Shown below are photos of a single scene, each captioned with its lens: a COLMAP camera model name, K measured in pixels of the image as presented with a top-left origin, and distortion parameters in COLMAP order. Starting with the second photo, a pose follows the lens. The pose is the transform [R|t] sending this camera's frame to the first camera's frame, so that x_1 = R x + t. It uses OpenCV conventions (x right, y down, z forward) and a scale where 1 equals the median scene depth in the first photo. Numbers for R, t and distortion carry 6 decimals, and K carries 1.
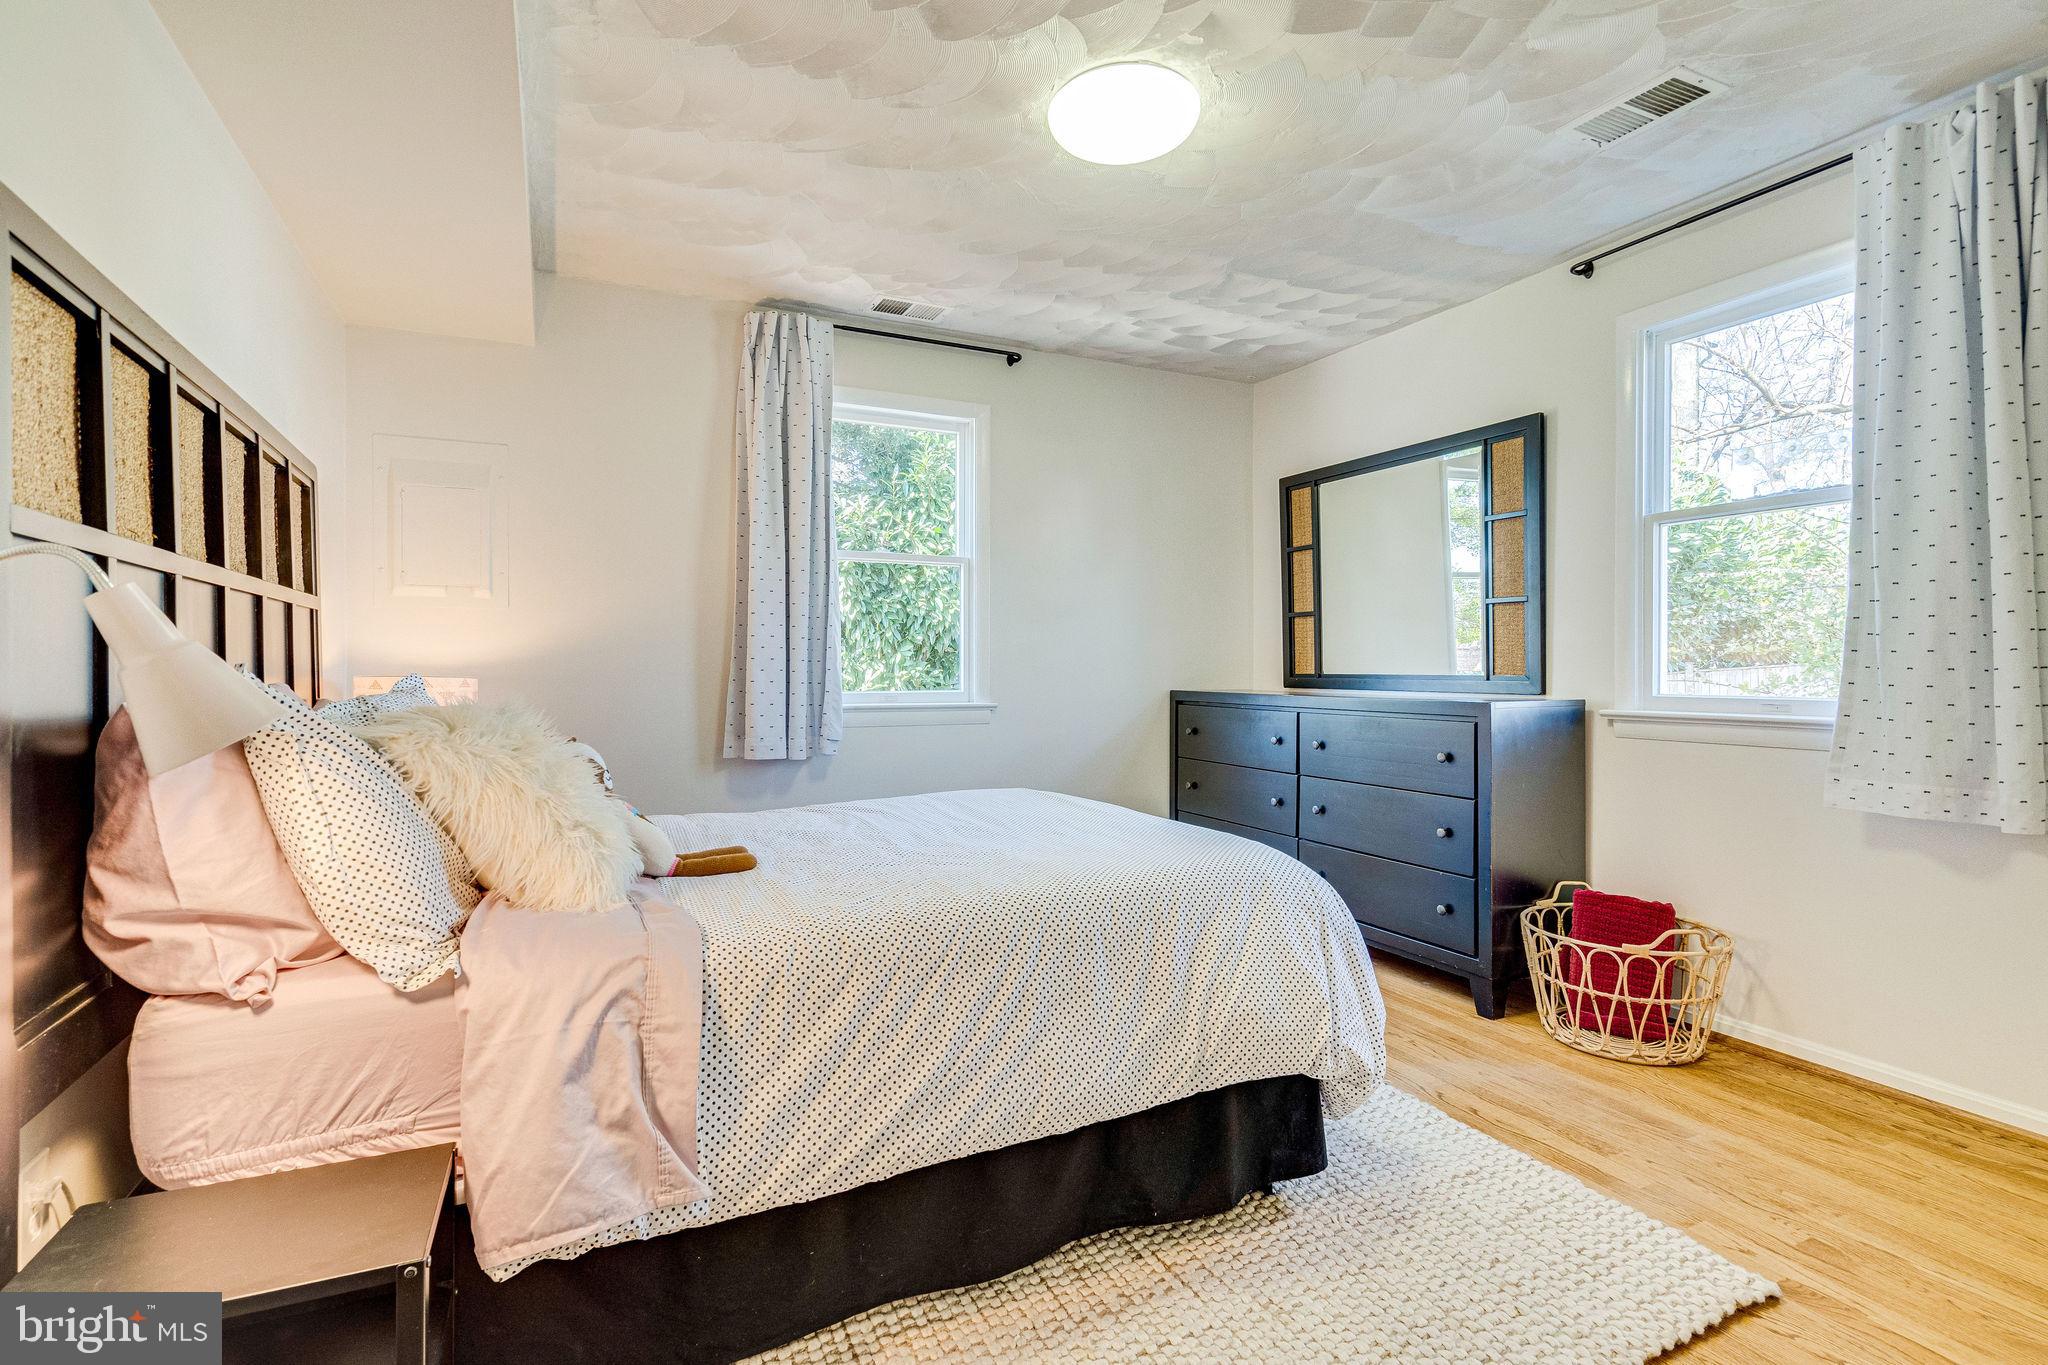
lens RADIAL K [[930.0, 0, 1018.6], [0, 930.0, 669.8], [0, 0, 1]] dist [0.000112, 0.000574]
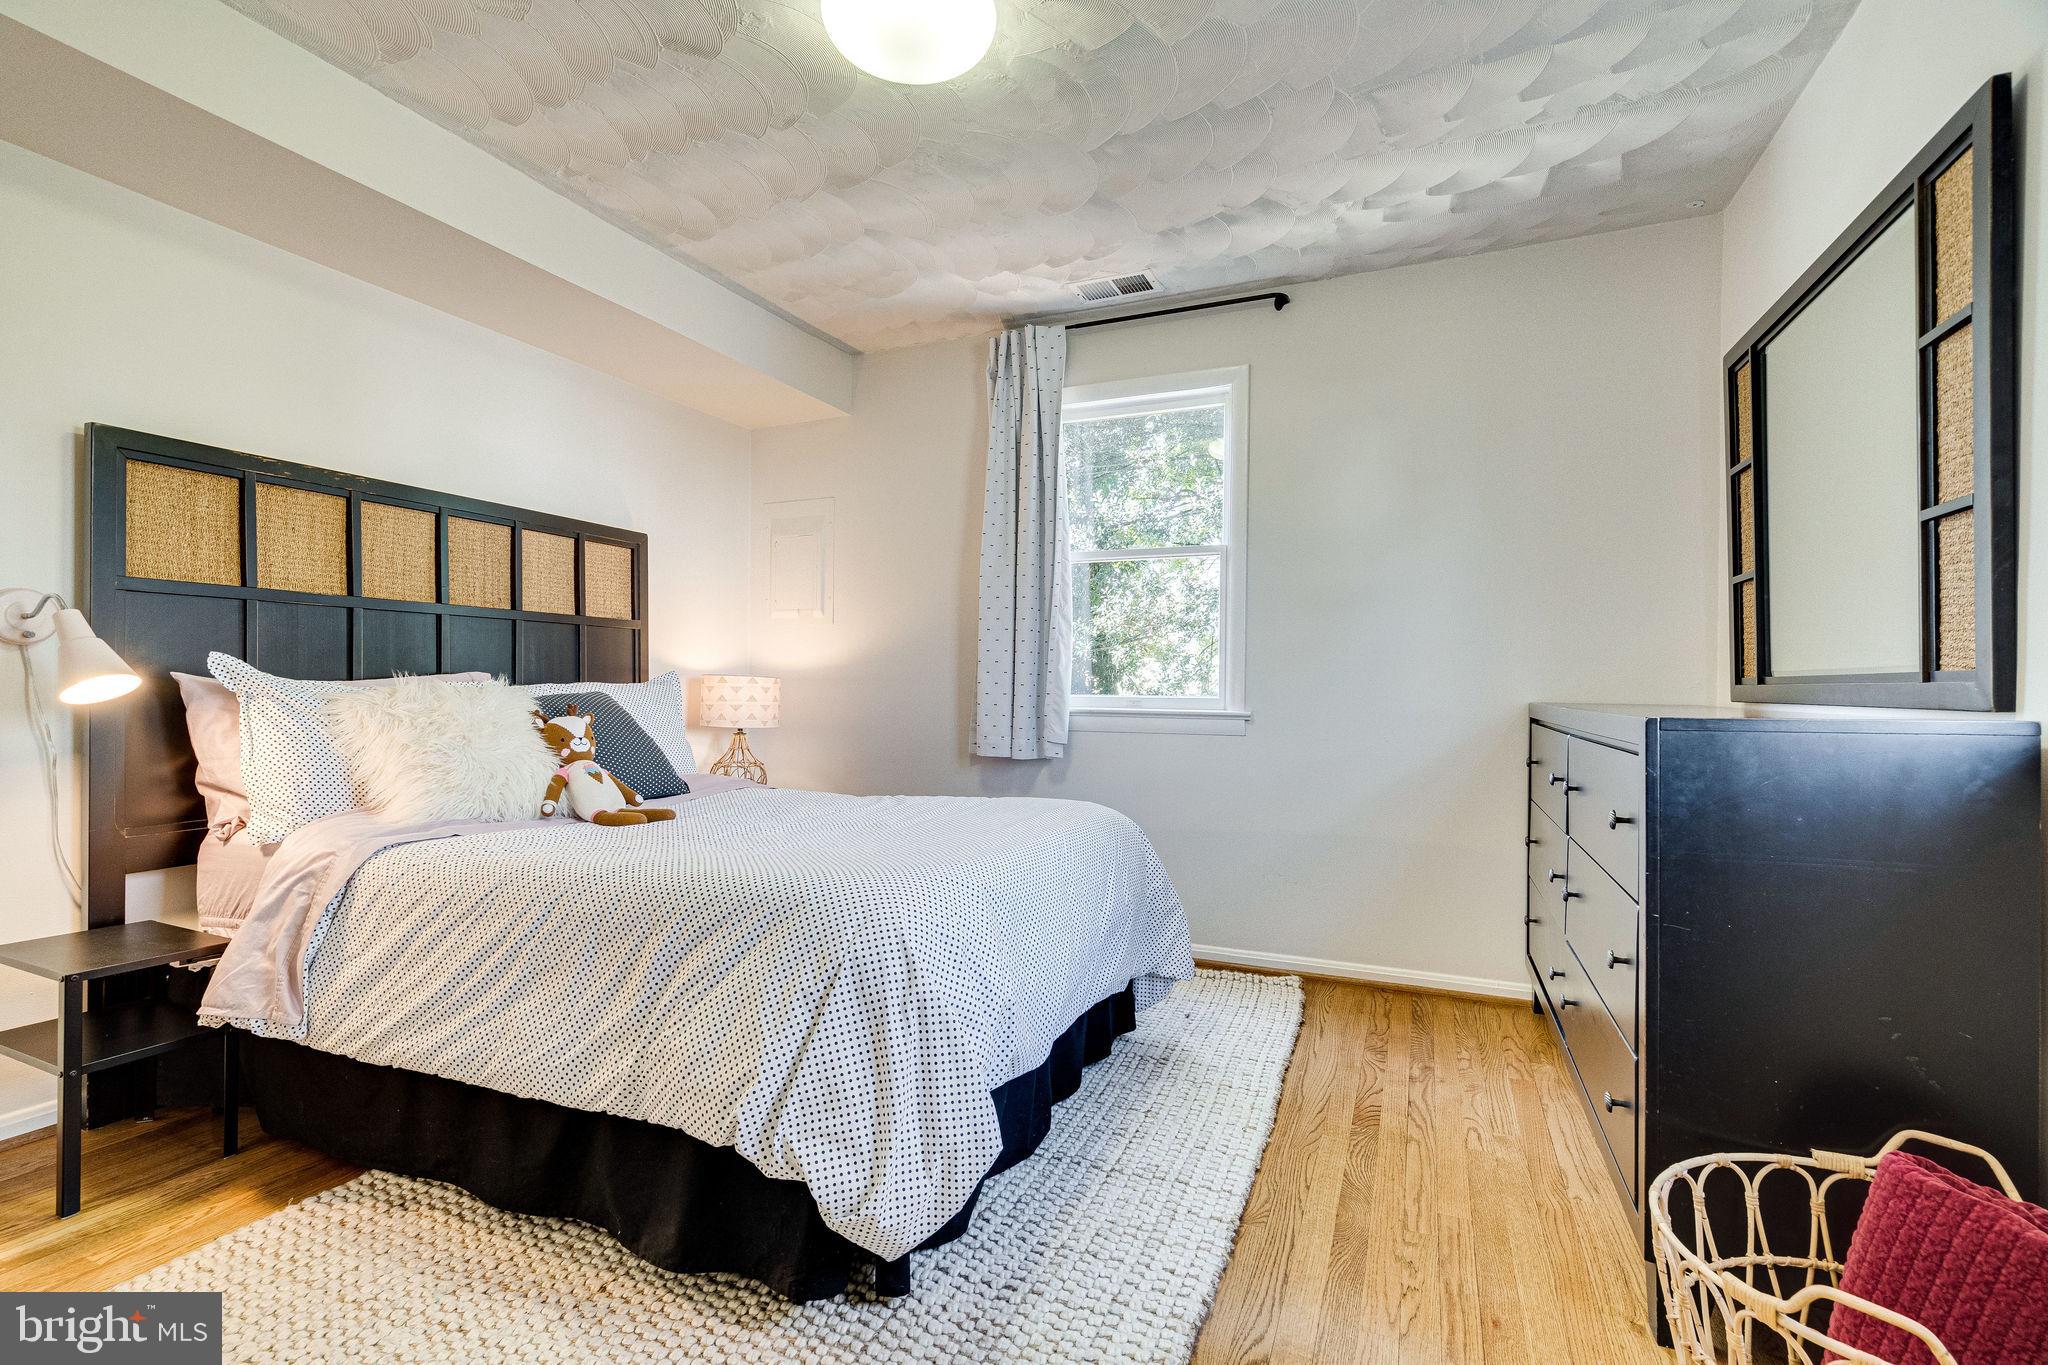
lens RADIAL K [[930.0, 0, 1018.6], [0, 930.0, 669.8], [0, 0, 1]] dist [0.000112, 0.000574]
pose [[0.659667, -0.009415, -0.751499, 0.526944], [-0.008402, 0.999767, -0.019901, 0.017759], [0.751511, 0.019442, 0.659434, 0.318850]]
